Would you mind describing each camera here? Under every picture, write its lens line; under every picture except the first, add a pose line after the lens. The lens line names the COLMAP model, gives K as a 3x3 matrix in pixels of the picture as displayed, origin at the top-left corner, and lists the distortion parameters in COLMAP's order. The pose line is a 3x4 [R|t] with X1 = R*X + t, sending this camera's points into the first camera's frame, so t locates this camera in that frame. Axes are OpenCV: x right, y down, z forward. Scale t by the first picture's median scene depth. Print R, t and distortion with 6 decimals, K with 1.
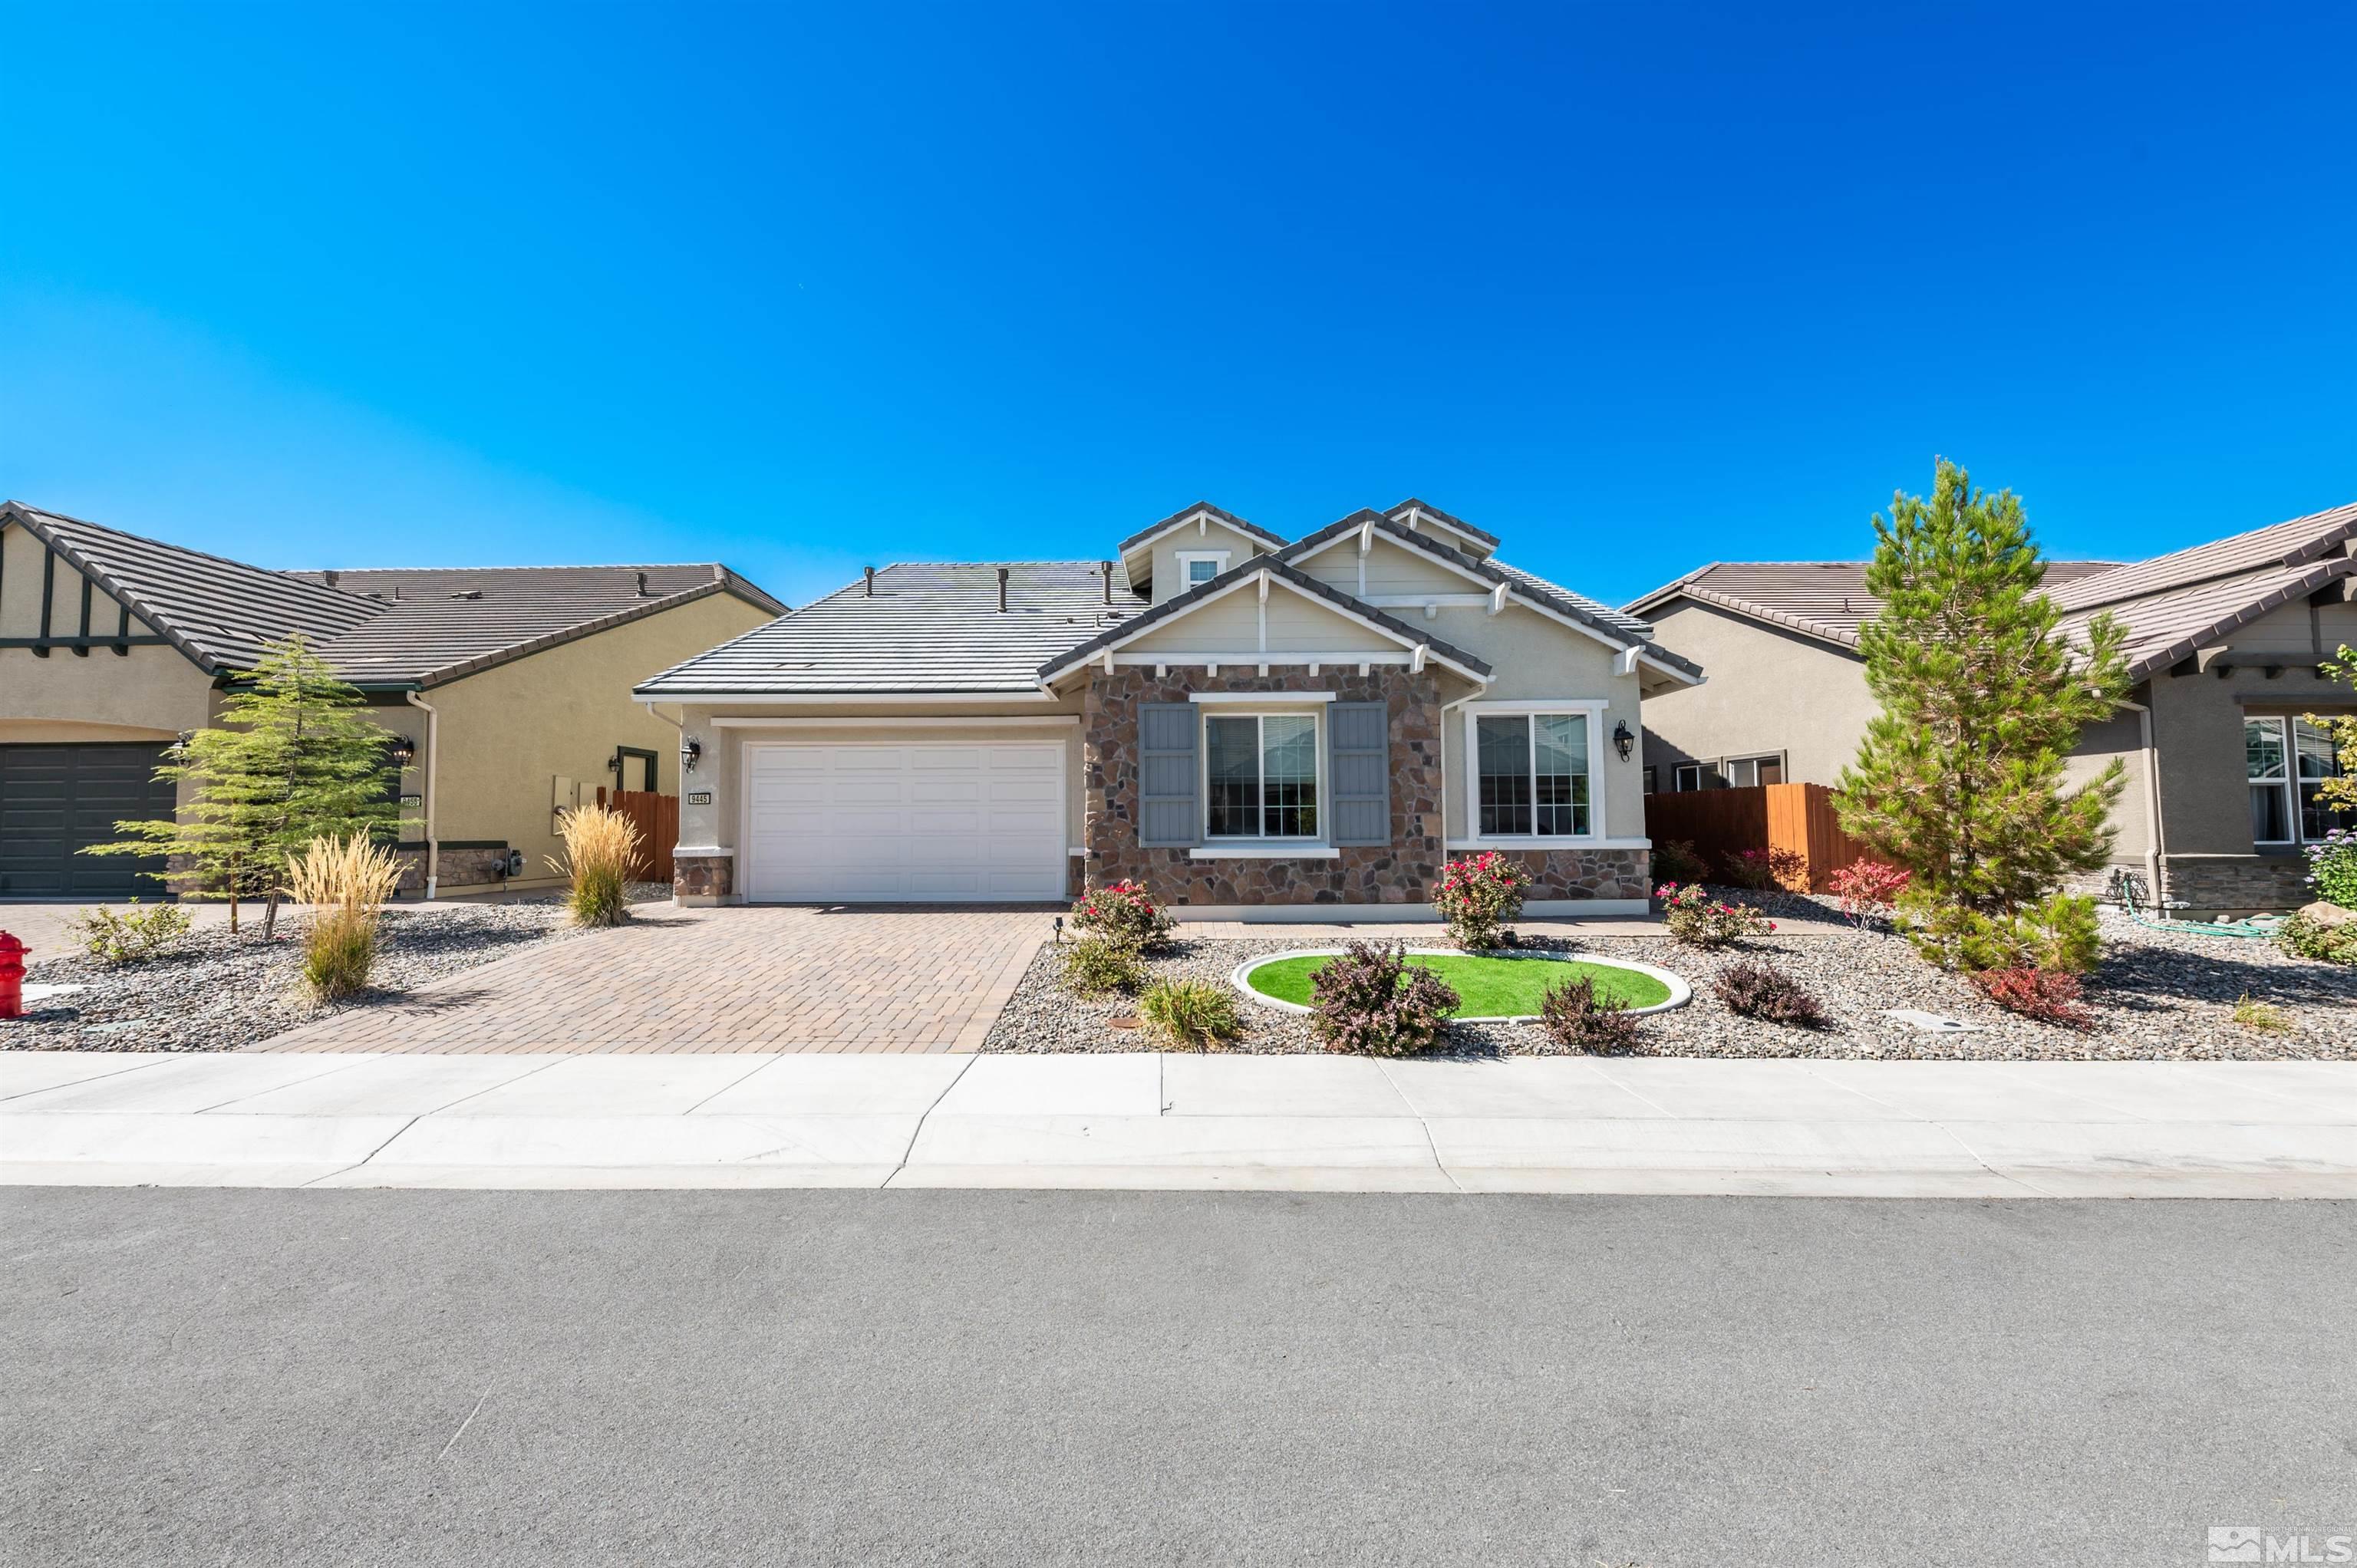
lens RADIAL K [[821.1, 0, 1167.7], [0, 821.1, 789.2], [0, 0, 1]] dist [0.006486, -0.002359]
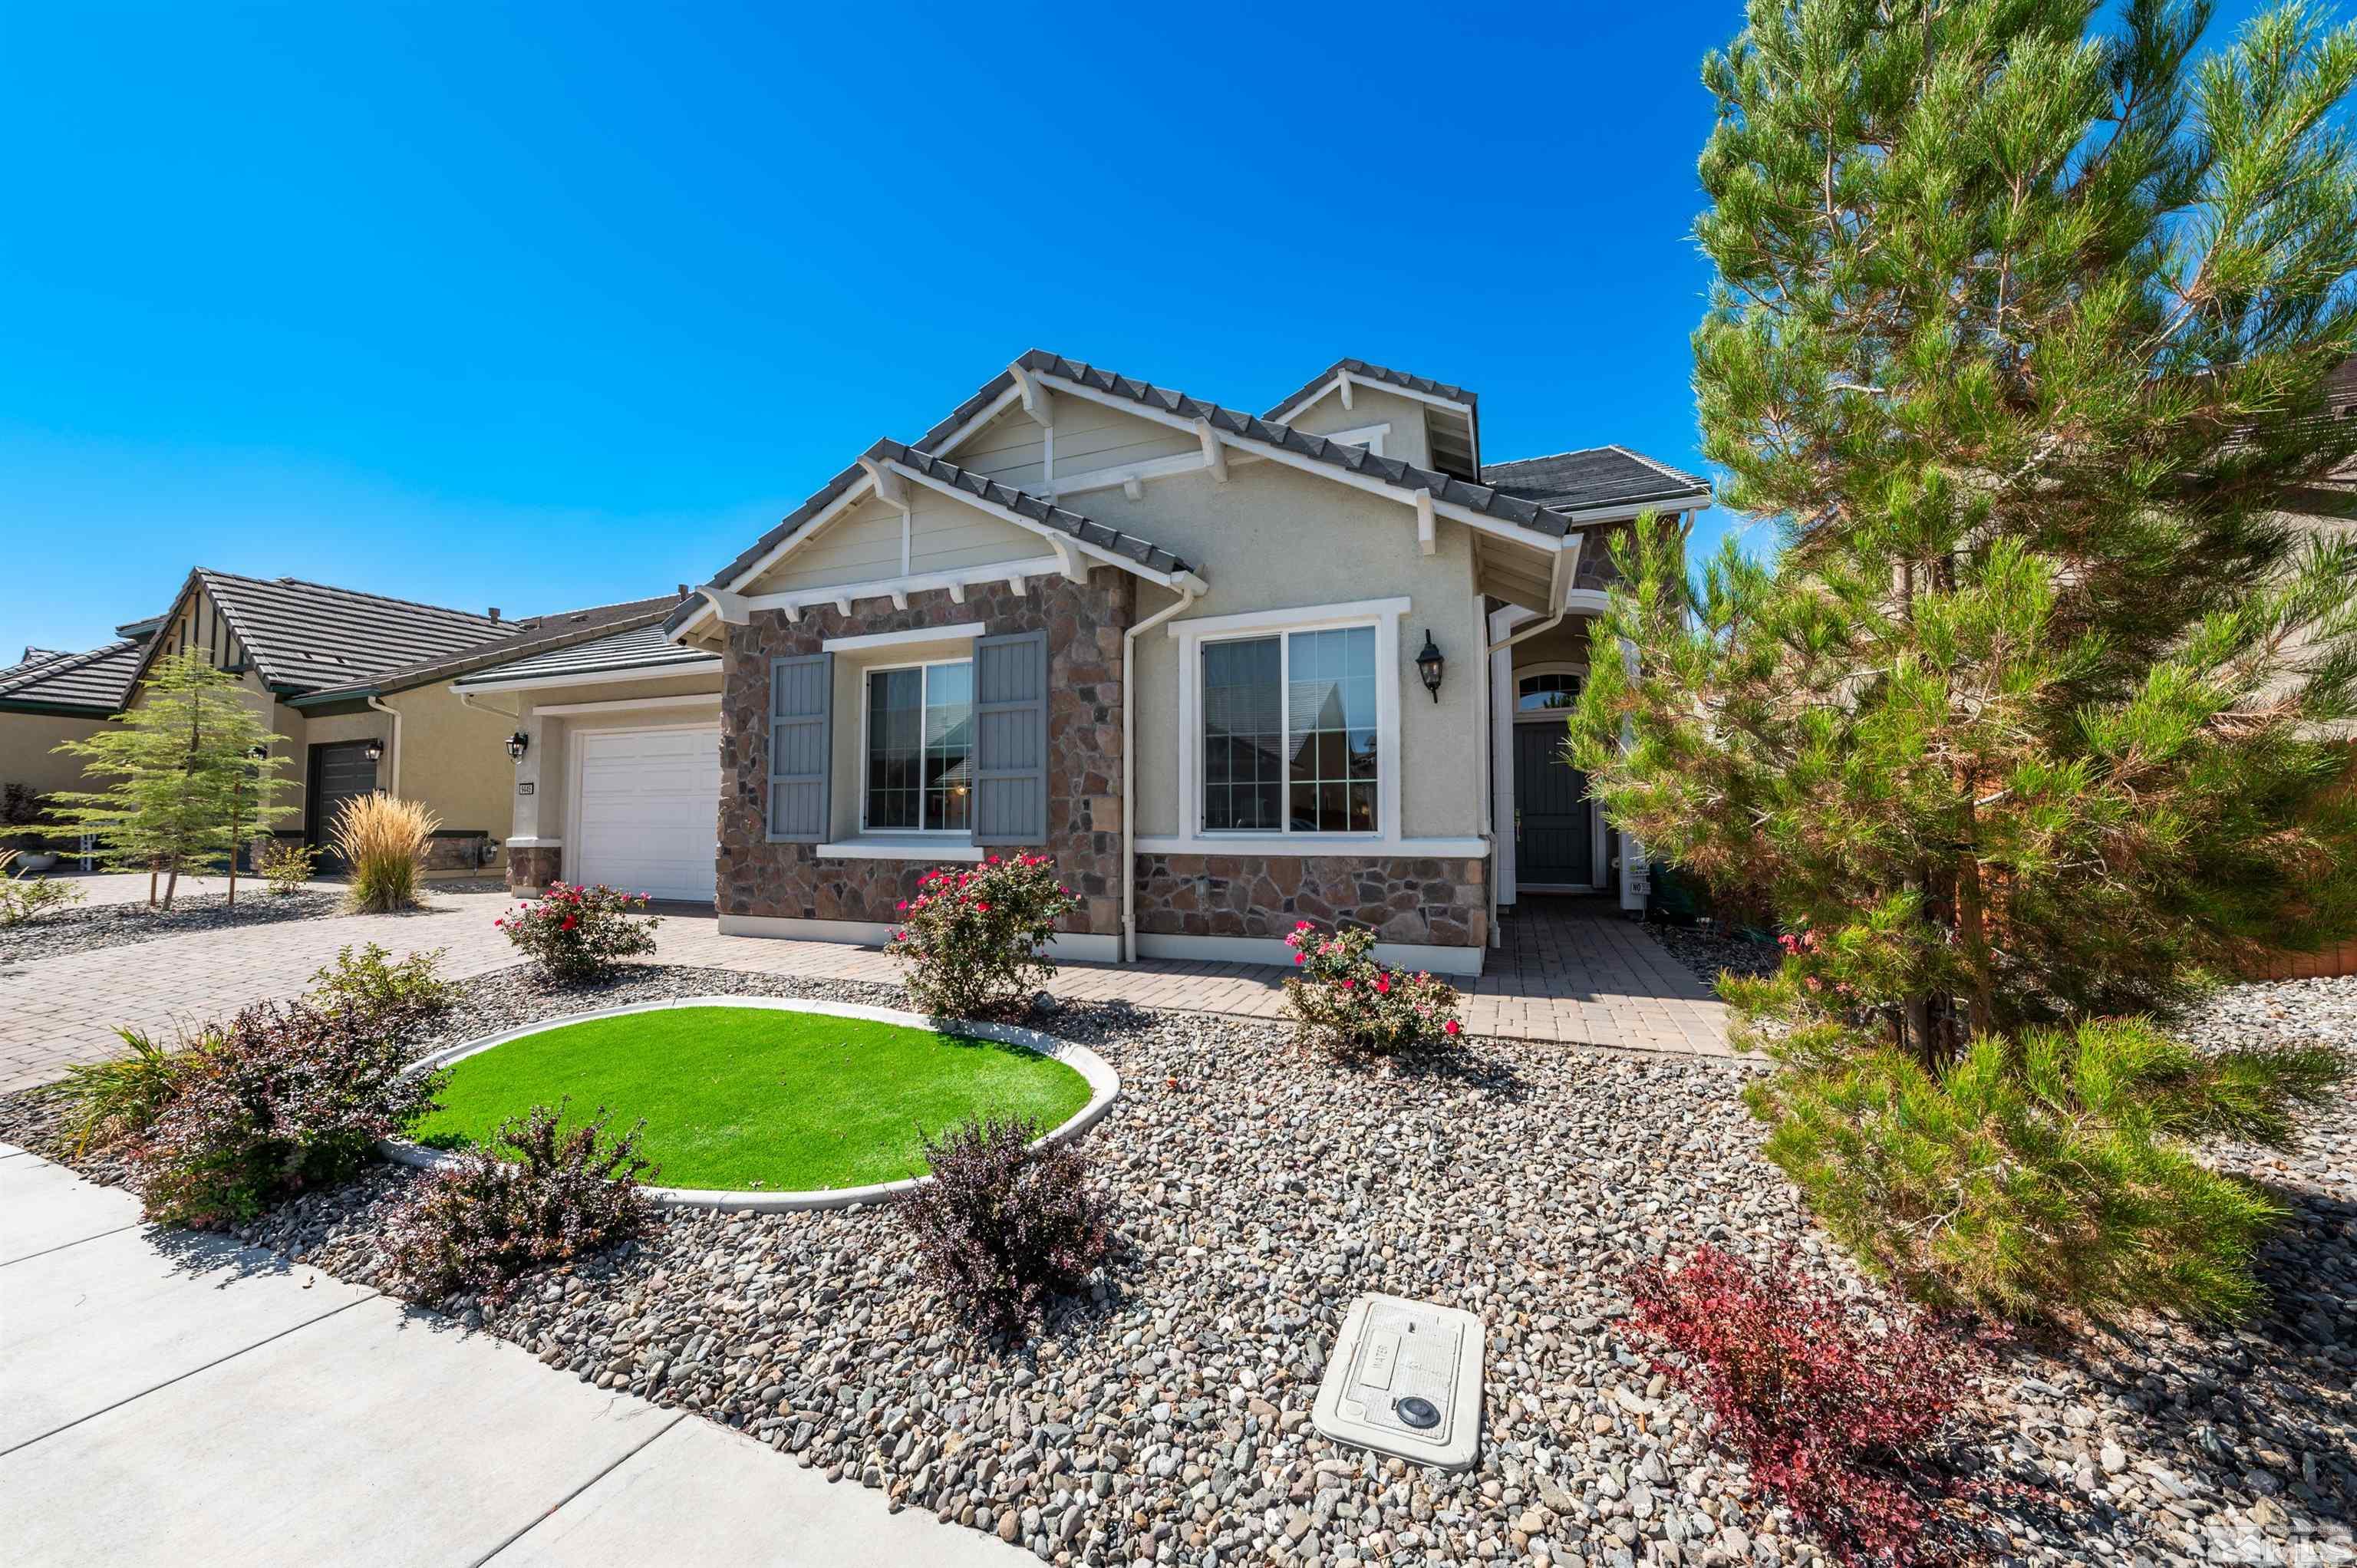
lens RADIAL K [[821.1, 0, 1178.6], [0, 821.1, 785.8], [0, 0, 1]] dist [0.006486, -0.002359]
pose [[0.927049, -0.012389, -0.374736, 0.614194], [0.010567, 0.999920, -0.006917, 0.026421], [0.374792, 0.002452, 0.927106, 0.416916]]
